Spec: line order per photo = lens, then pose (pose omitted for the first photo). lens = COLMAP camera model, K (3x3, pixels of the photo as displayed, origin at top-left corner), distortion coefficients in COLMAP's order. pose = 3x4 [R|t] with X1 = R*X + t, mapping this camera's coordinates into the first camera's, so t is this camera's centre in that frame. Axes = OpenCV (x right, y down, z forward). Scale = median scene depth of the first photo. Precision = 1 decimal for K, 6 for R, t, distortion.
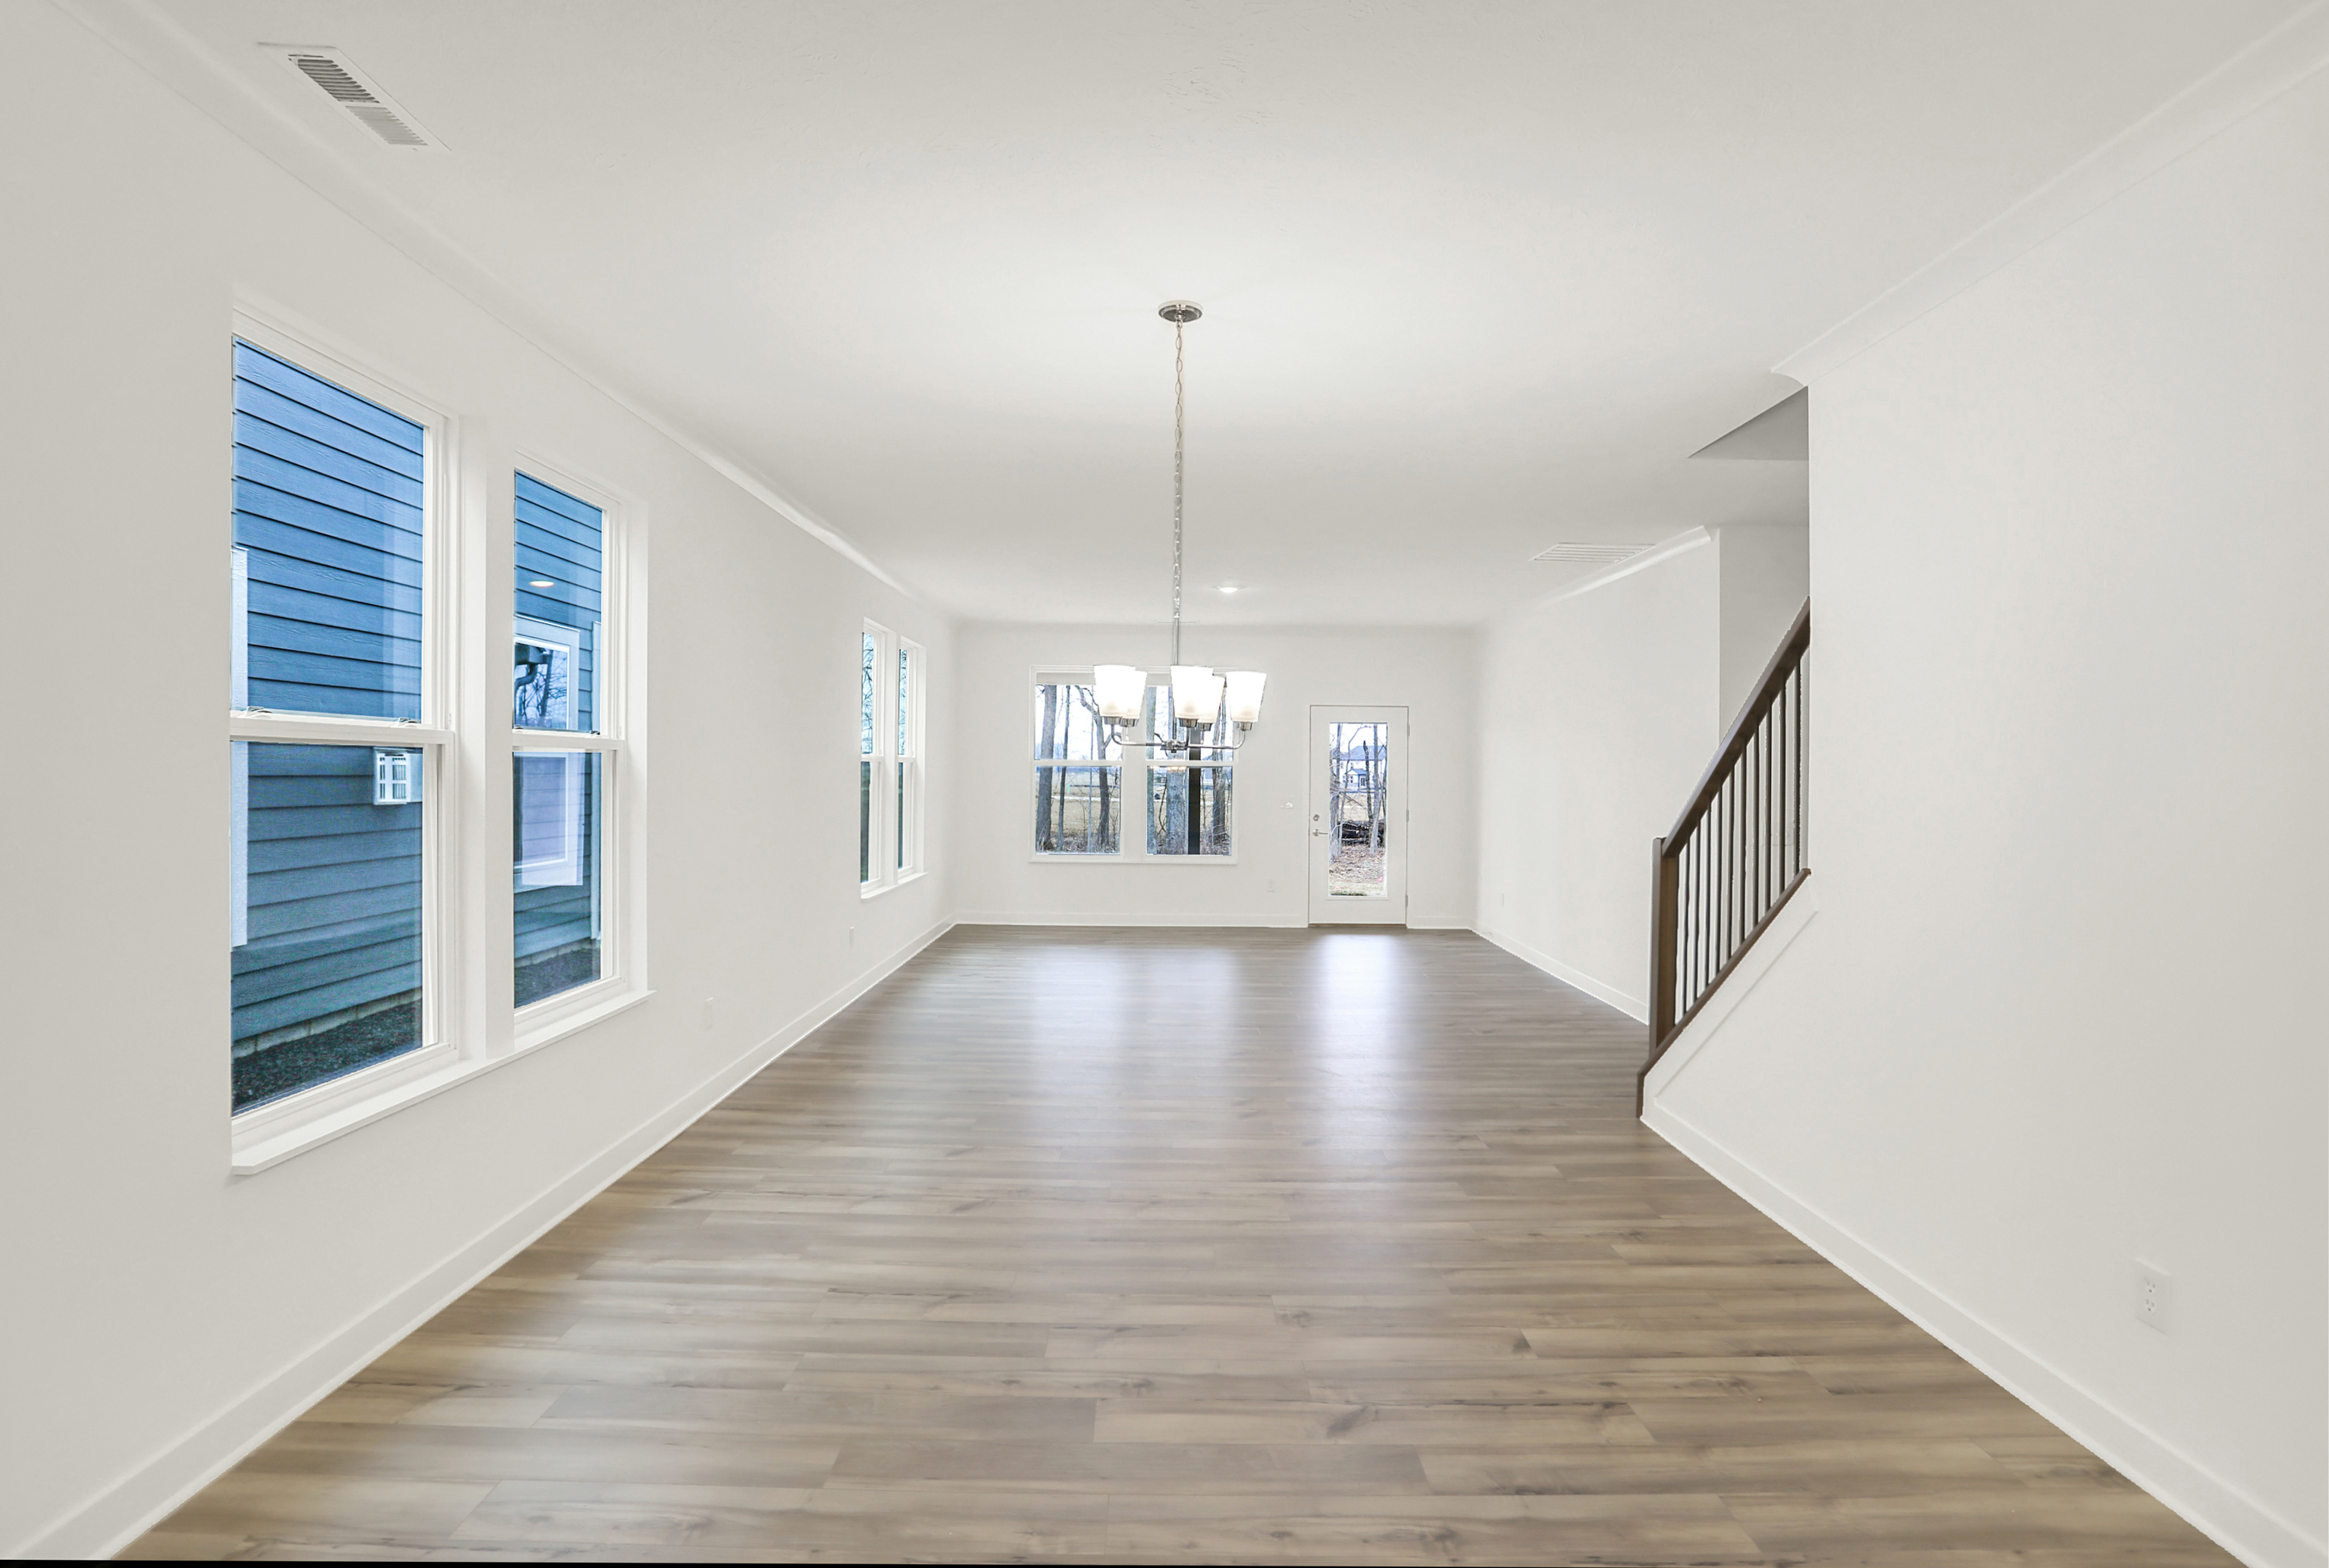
lens RADIAL K [[1179.5, 0, 1121.4], [0, 1179.5, 770.9], [0, 0, 1]] dist [-0.073714, 0.037373]
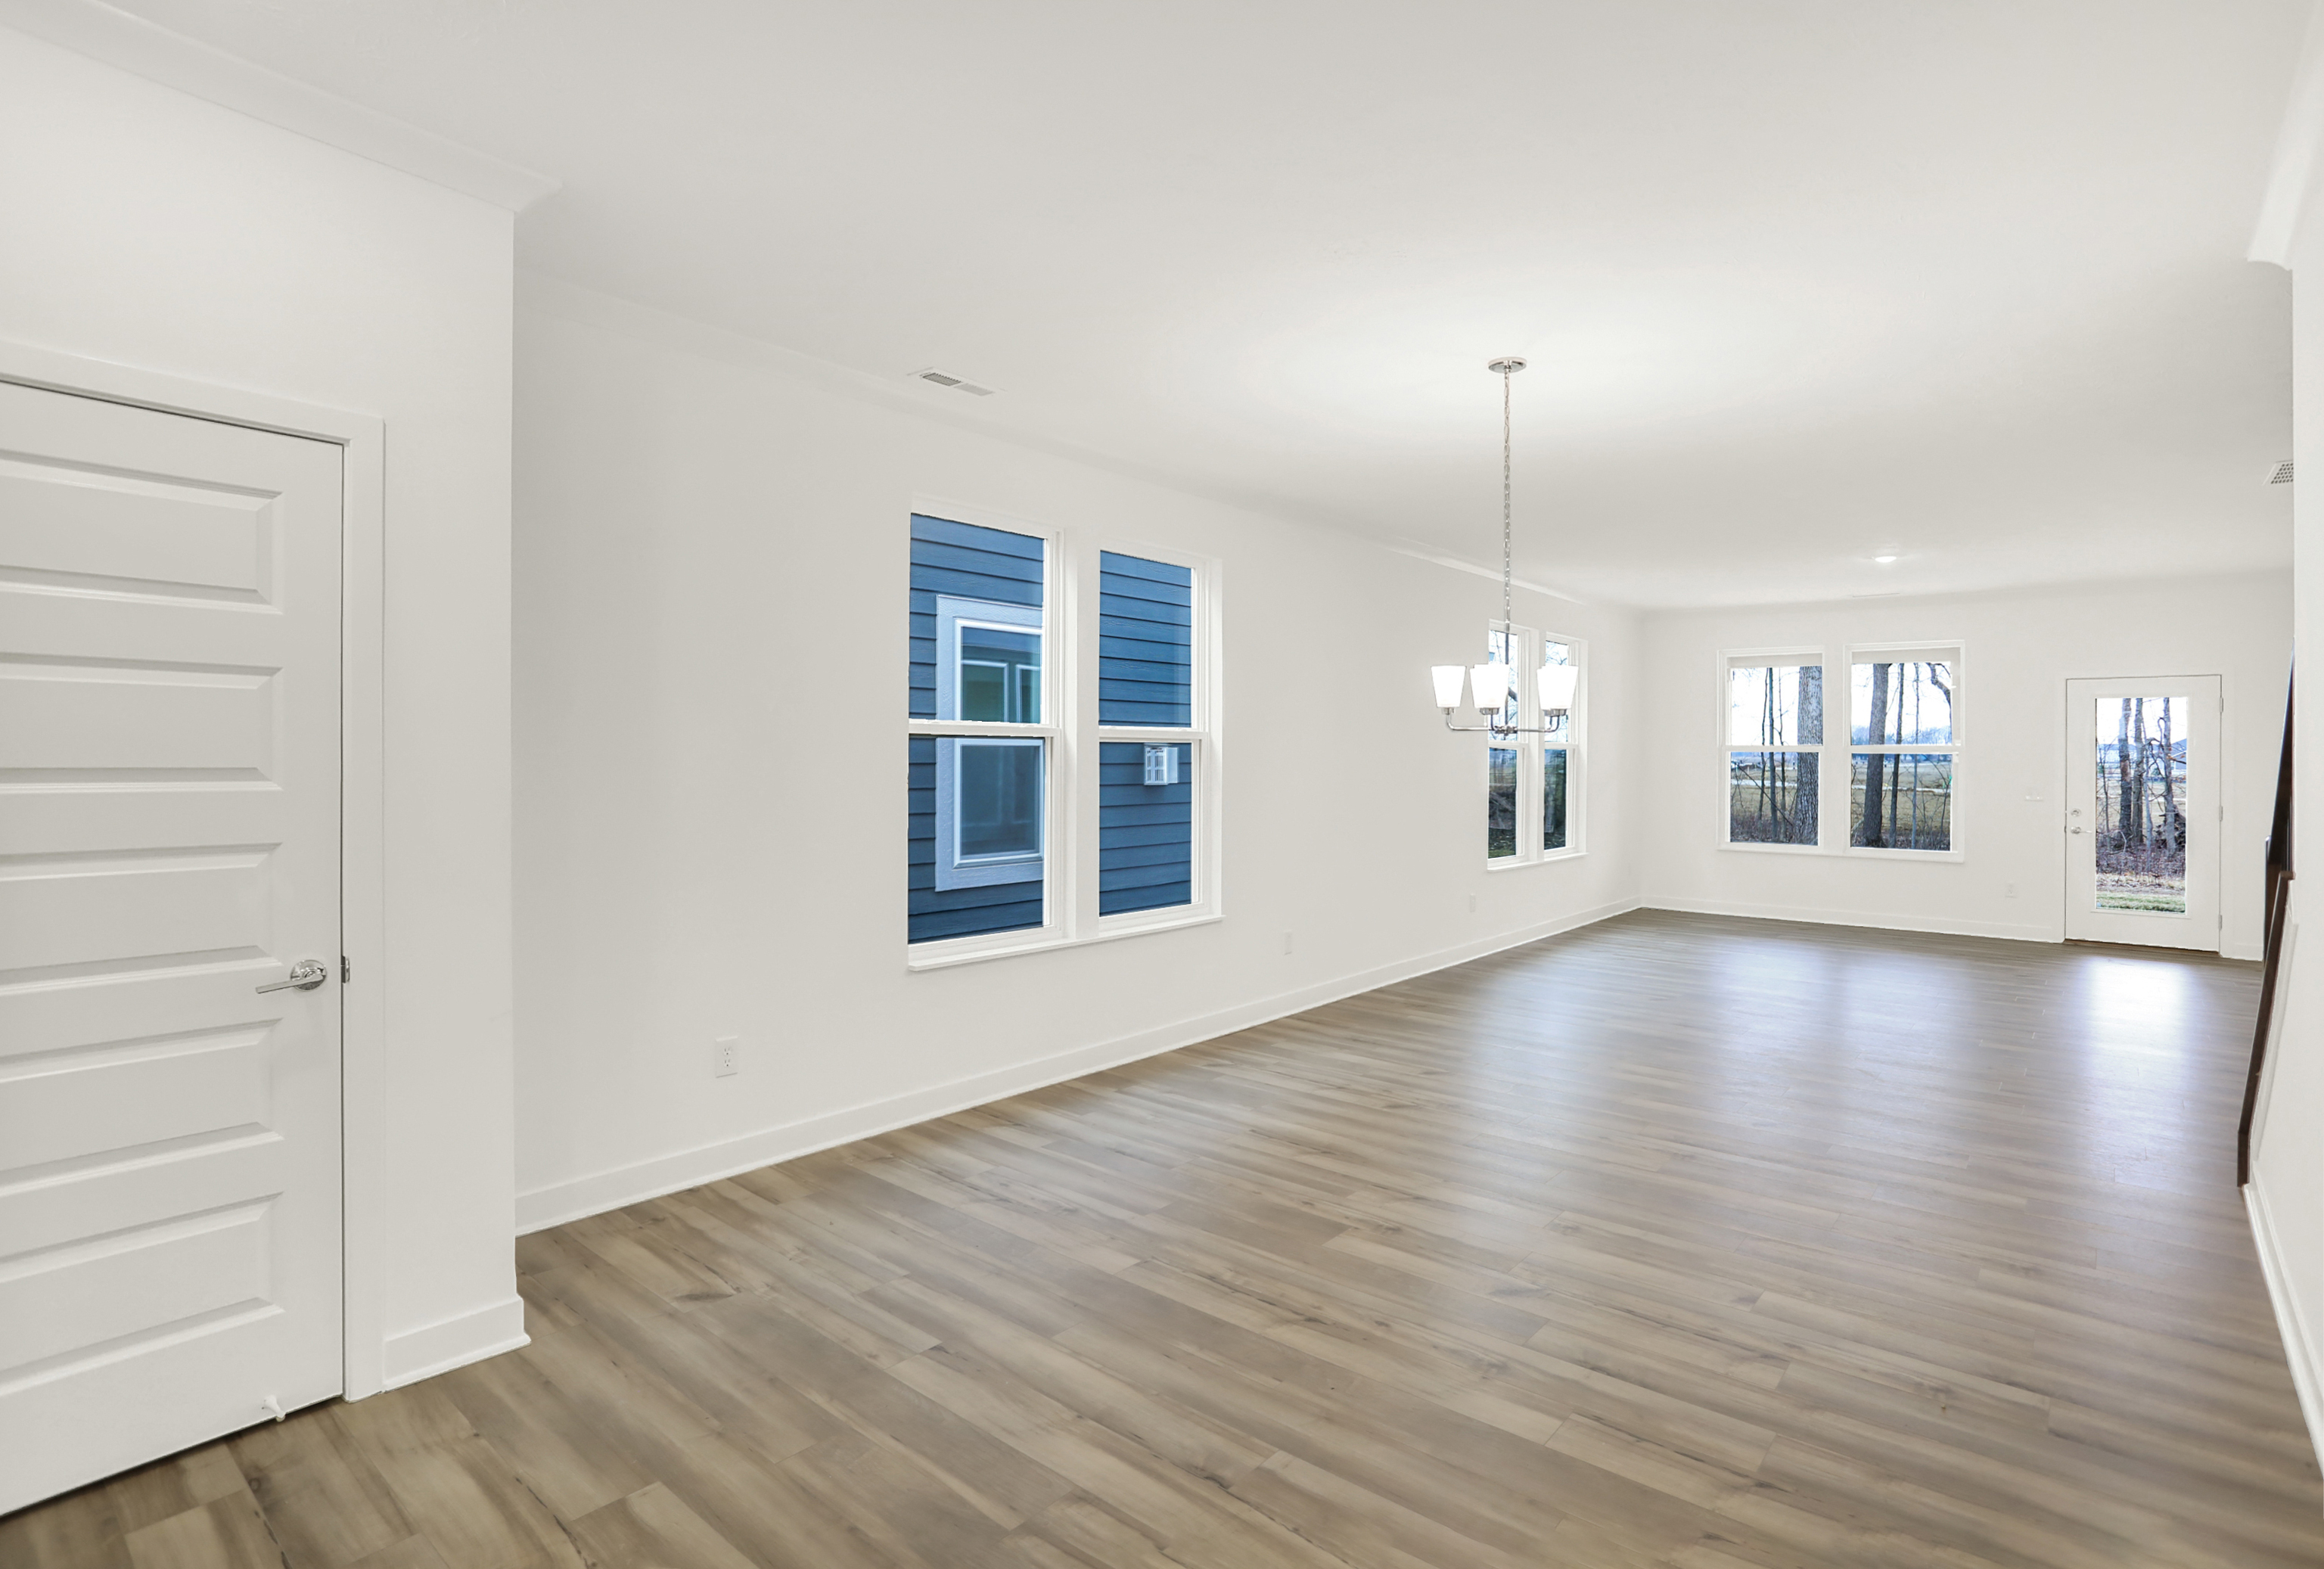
lens RADIAL K [[1176.9, 0, 1119.0], [0, 1176.9, 771.4], [0, 0, 1]] dist [-0.073714, 0.037373]
pose [[0.738523, 0.001485, -0.674226, 0.559368], [0.003723, 0.999973, 0.006281, 0.008907], [0.674218, -0.007149, 0.738498, -0.132137]]
